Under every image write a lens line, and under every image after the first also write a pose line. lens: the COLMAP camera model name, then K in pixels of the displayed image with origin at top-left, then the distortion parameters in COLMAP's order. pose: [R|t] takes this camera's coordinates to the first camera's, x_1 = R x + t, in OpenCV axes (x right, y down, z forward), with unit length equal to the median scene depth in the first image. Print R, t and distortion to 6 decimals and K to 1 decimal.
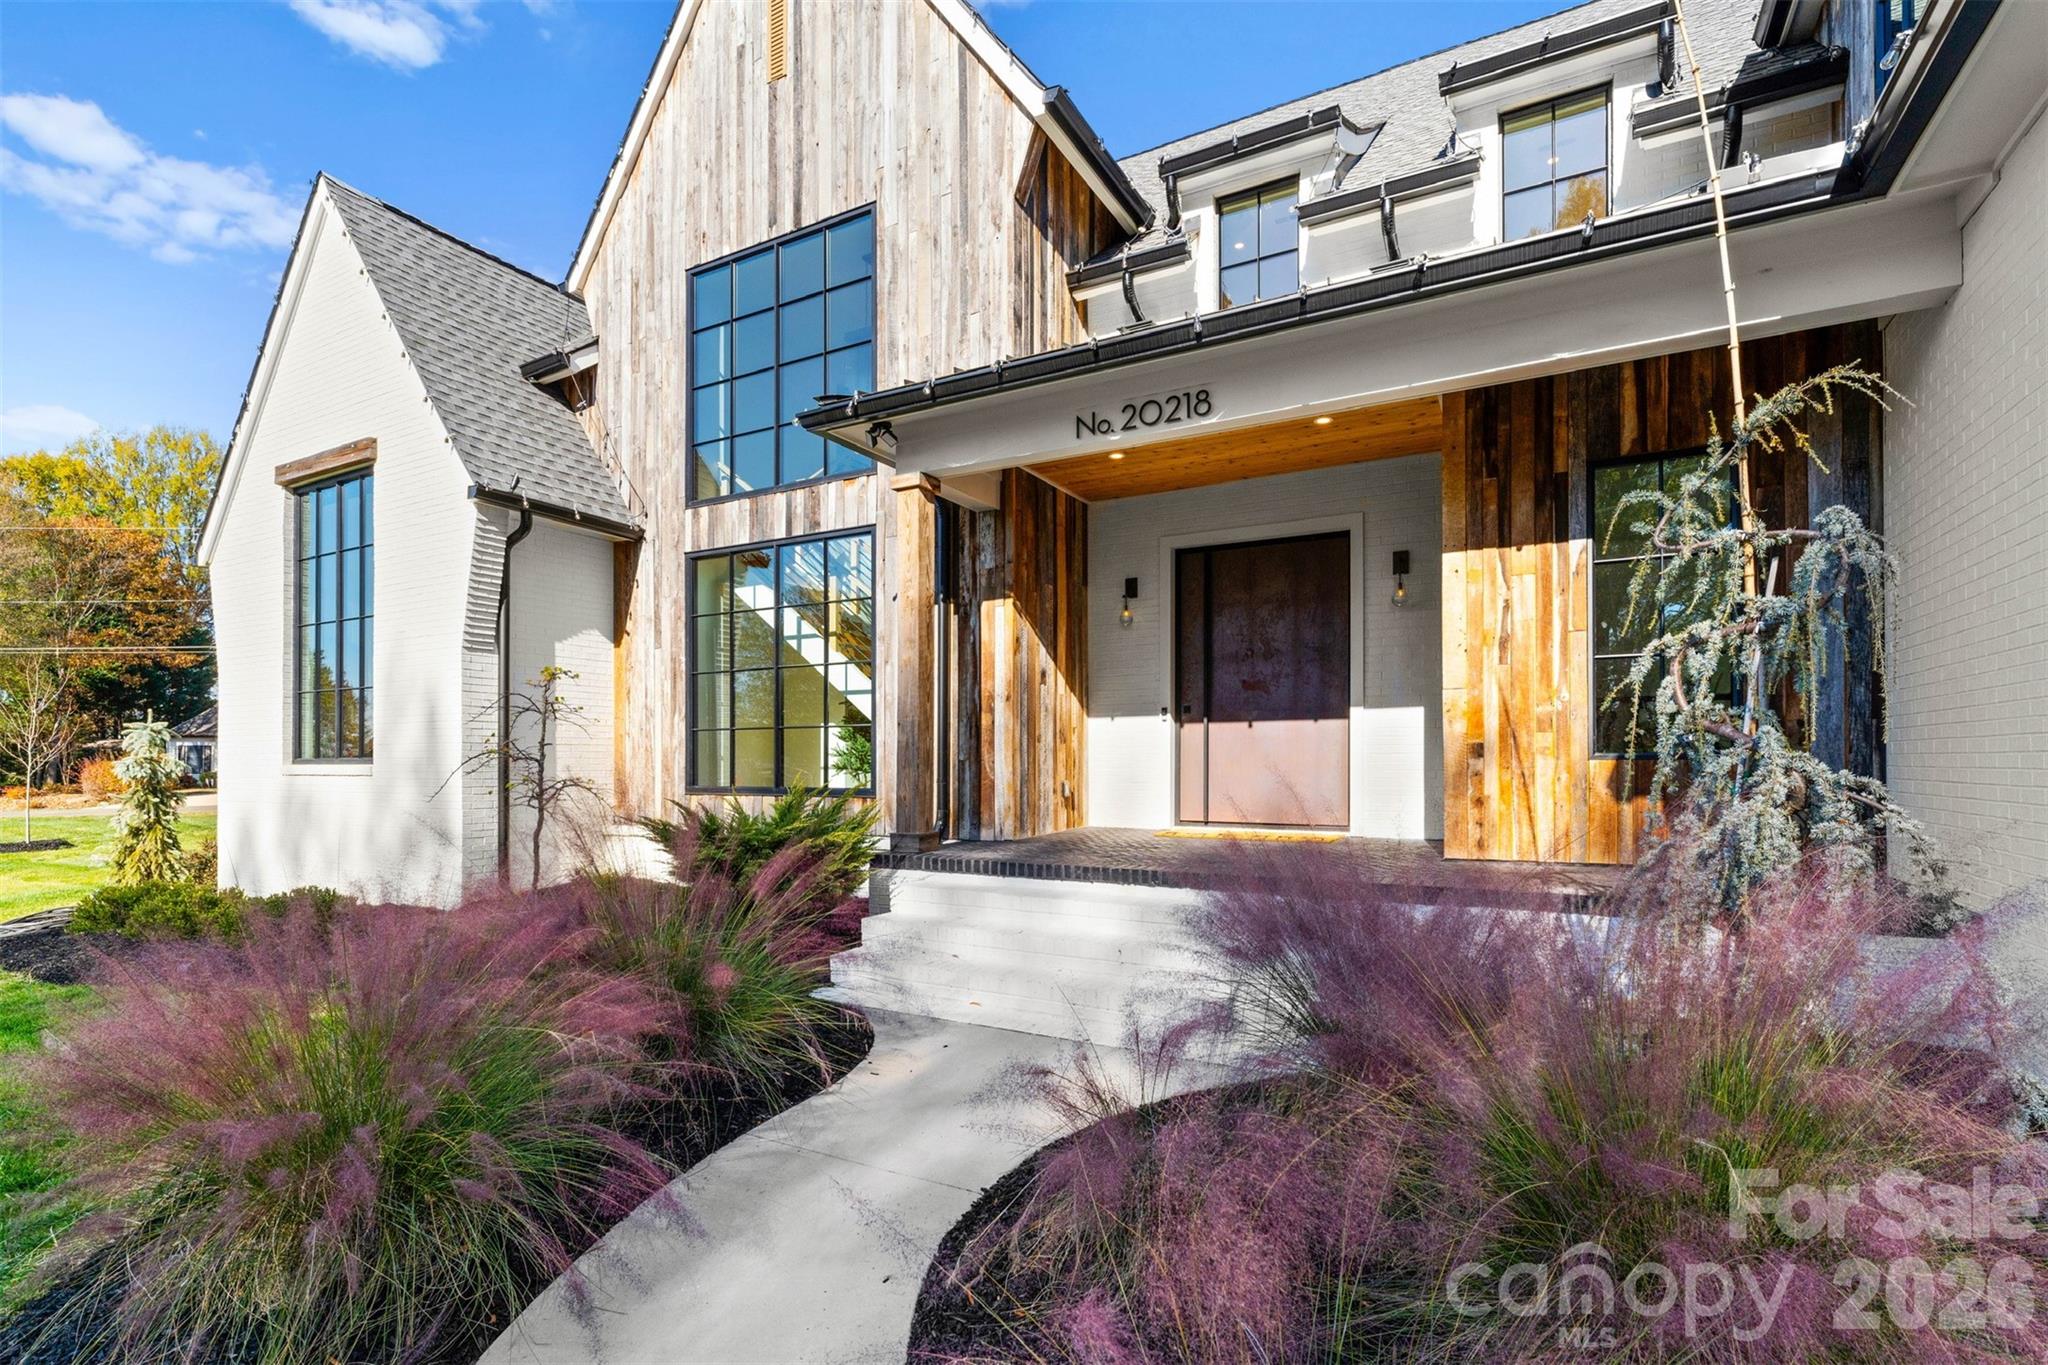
lens RADIAL K [[918.7, 0, 1039.4], [0, 918.7, 751.4], [0, 0, 1]] dist [0.000526, -0.000629]
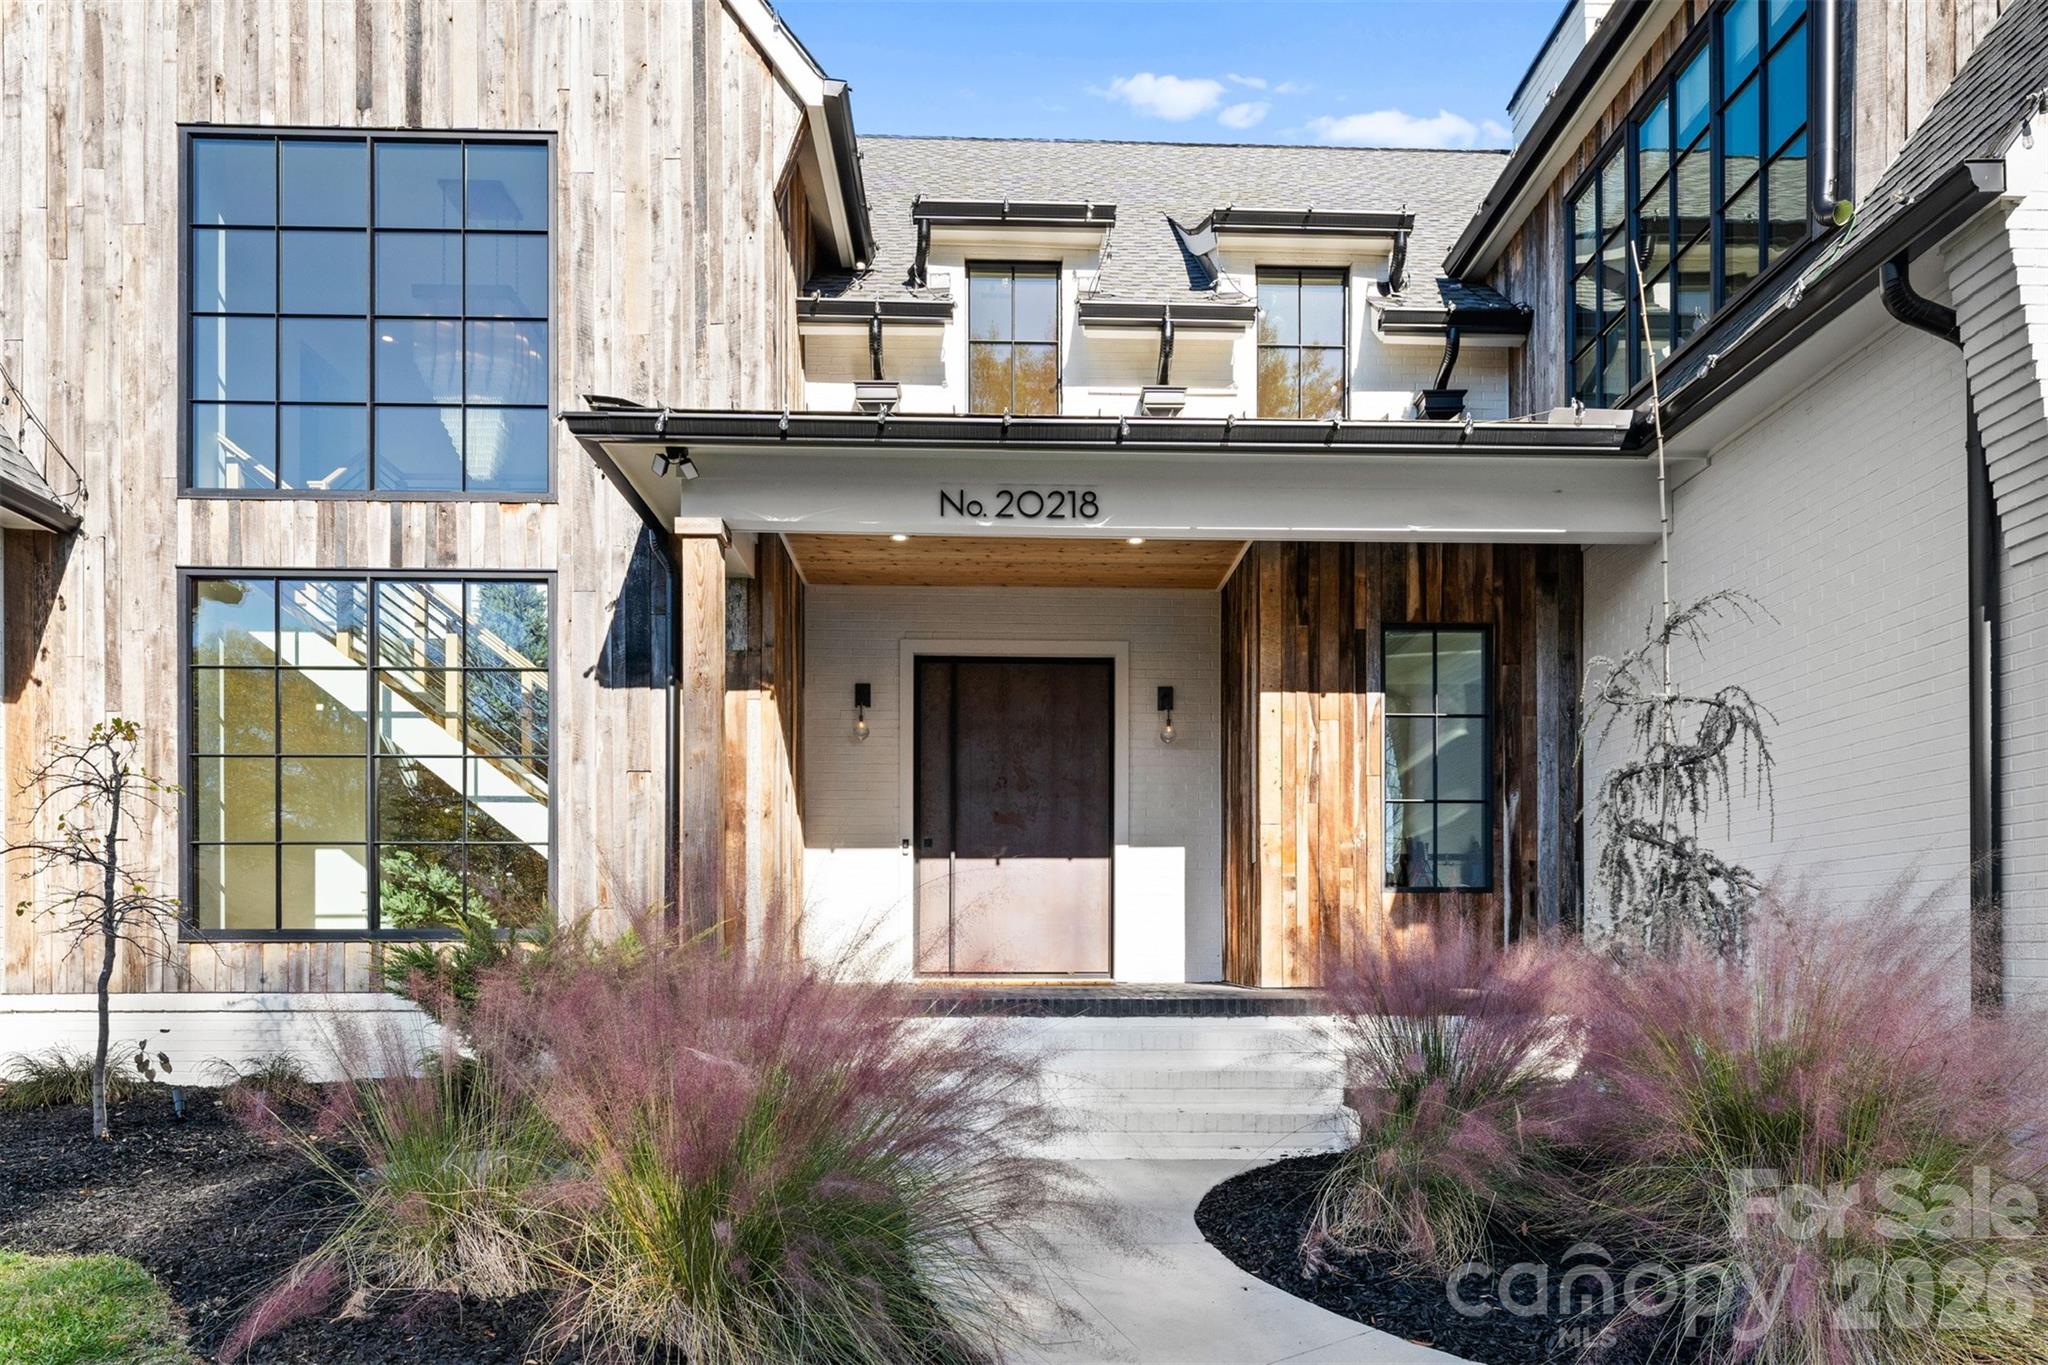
lens RADIAL K [[1237.7, 0, 1006.0], [0, 1237.7, 956.2], [0, 0, 1]] dist [-0.001240, -0.000594]
pose [[0.867140, 0.003928, 0.498050, -0.371850], [-0.008240, 0.999945, 0.006459, 0.055207], [-0.497997, -0.009705, 0.867125, -0.048325]]
